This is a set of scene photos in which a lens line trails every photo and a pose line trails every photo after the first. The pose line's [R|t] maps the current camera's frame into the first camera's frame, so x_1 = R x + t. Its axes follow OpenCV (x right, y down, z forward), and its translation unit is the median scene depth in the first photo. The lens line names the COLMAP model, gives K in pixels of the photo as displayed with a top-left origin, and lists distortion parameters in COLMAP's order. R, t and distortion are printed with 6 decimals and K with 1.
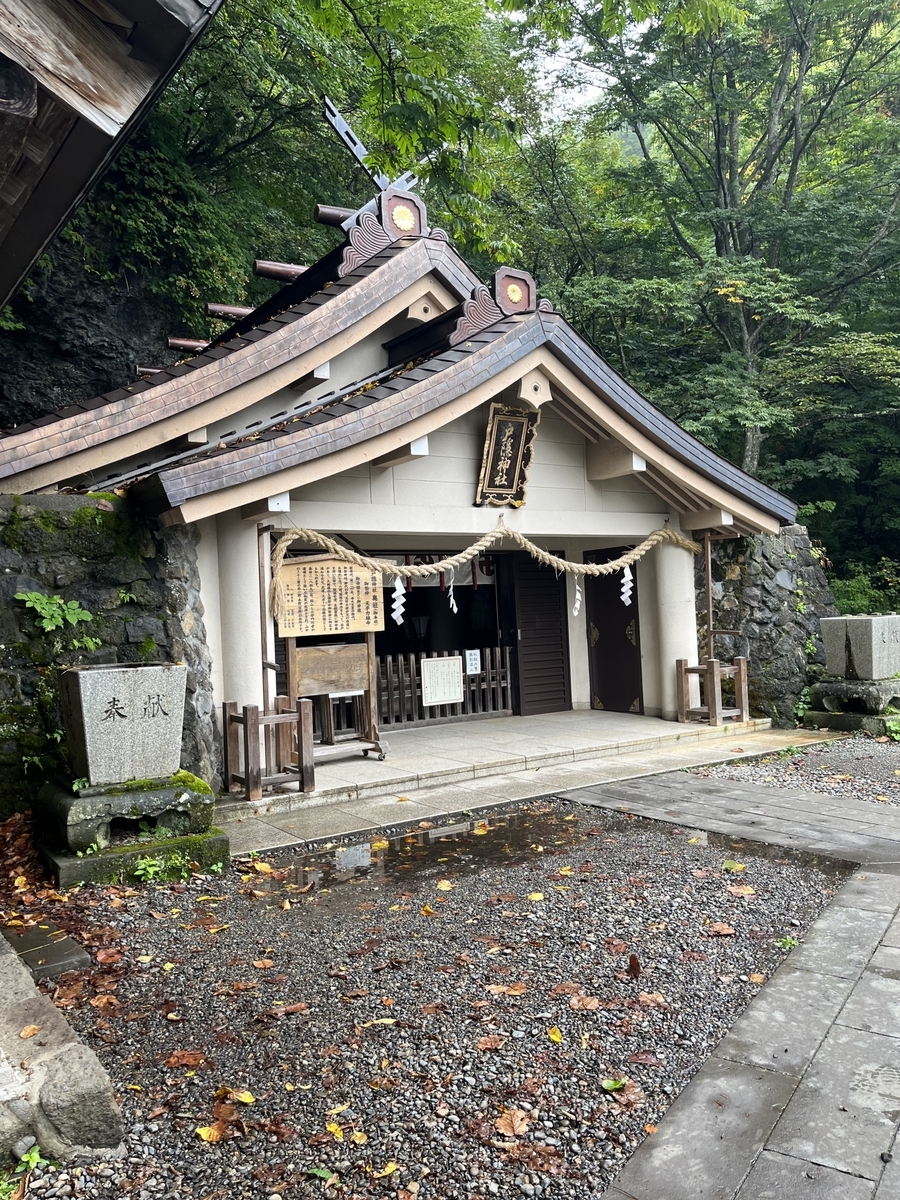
lens RADIAL K [[908.0, 0, 430.2], [0, 908.0, 601.1], [0, 0, 1]] dist [0.039572, -0.003098]
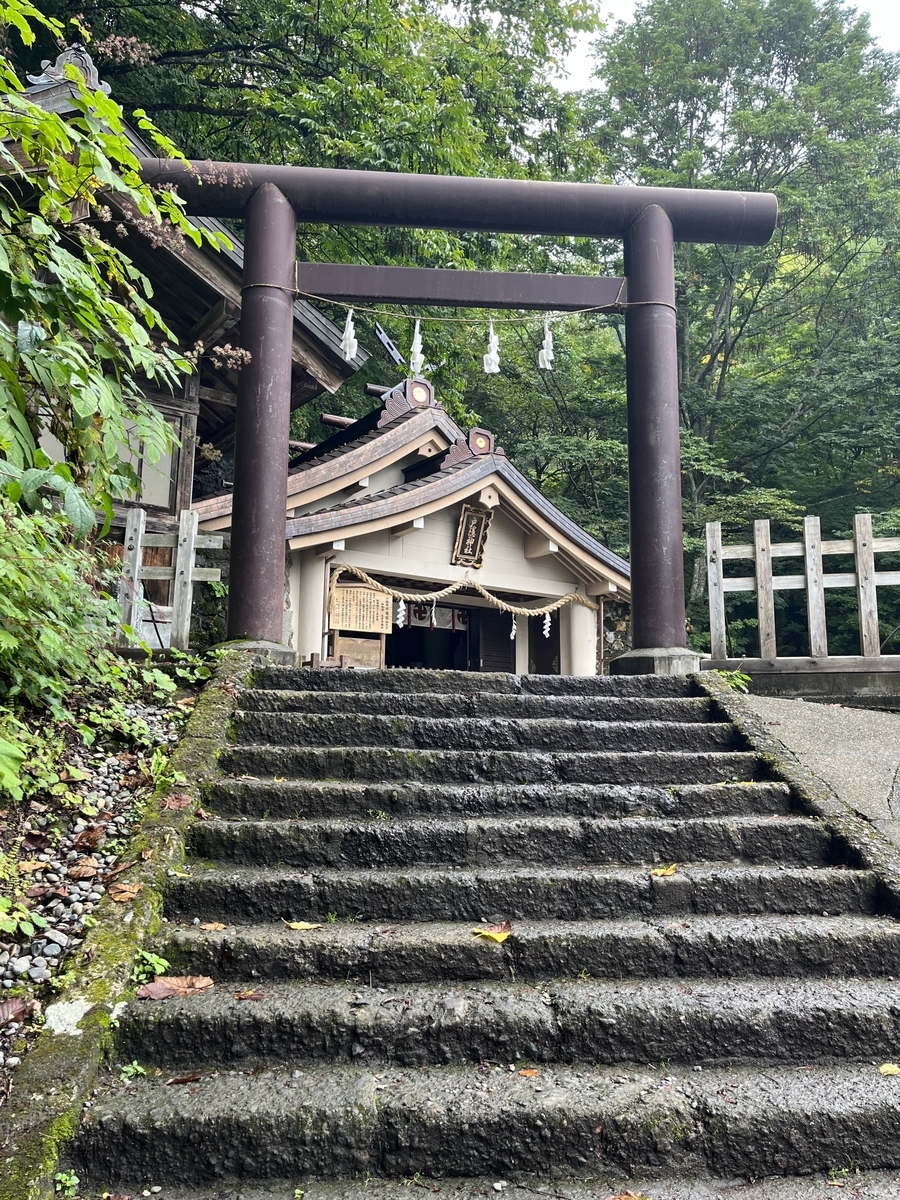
lens RADIAL K [[908.0, 0, 430.2], [0, 908.0, 601.1], [0, 0, 1]] dist [0.039572, -0.003098]
pose [[0.998316, 0.055780, -0.015933, 0.042594], [-0.057550, 0.986842, -0.151102, 0.218672], [0.007295, 0.151764, 0.988390, -0.640211]]
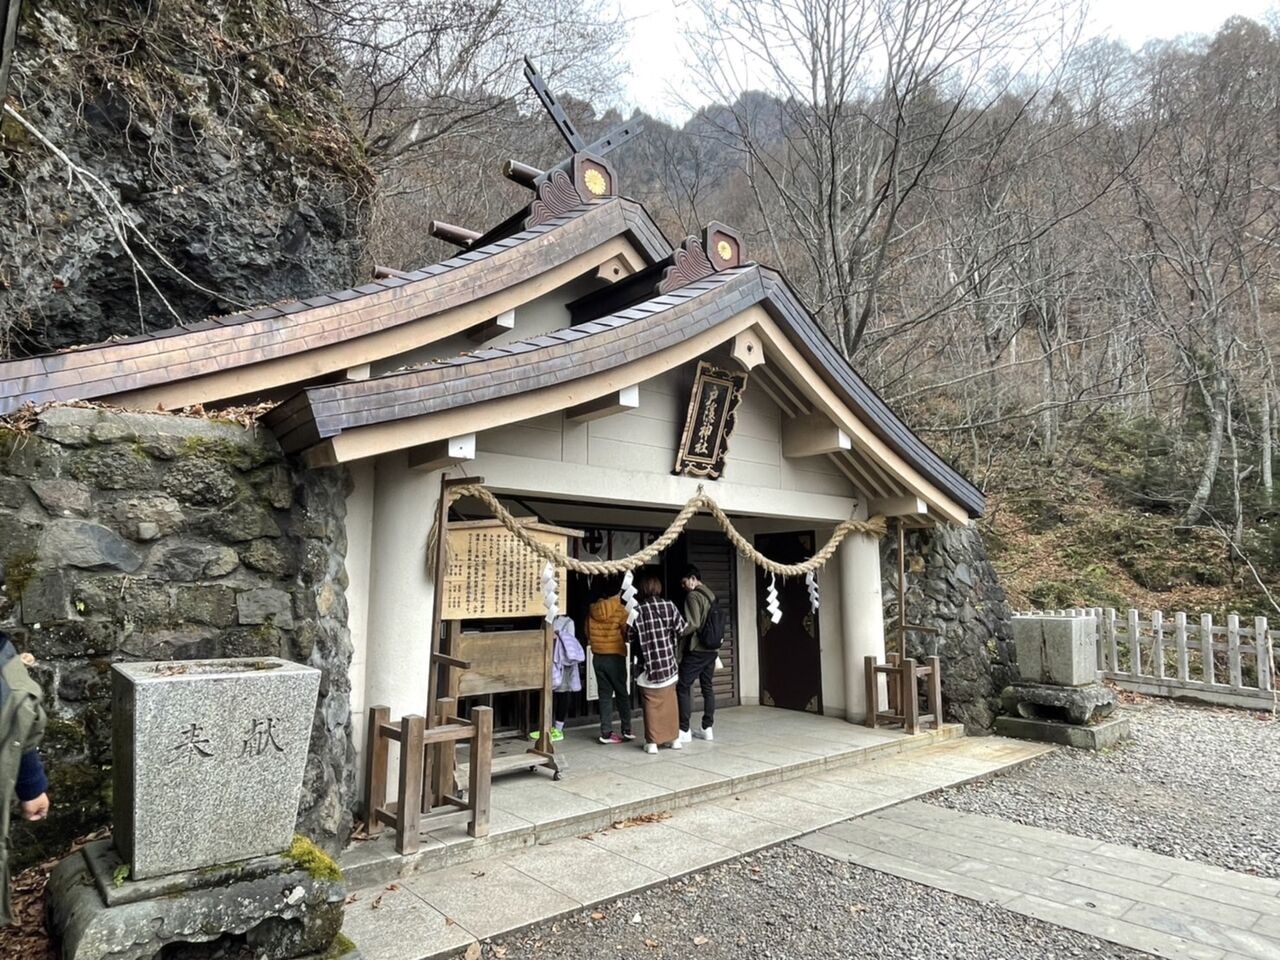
lens RADIAL K [[782.7, 0, 633.0], [0, 782.7, 459.0], [0, 0, 1]] dist [0.003310, -0.000830]
pose [[0.991964, 0.060346, 0.111200, -0.077521], [-0.042652, 0.986972, -0.155134, 0.000148], [-0.119113, 0.149144, 0.981615, 0.263969]]
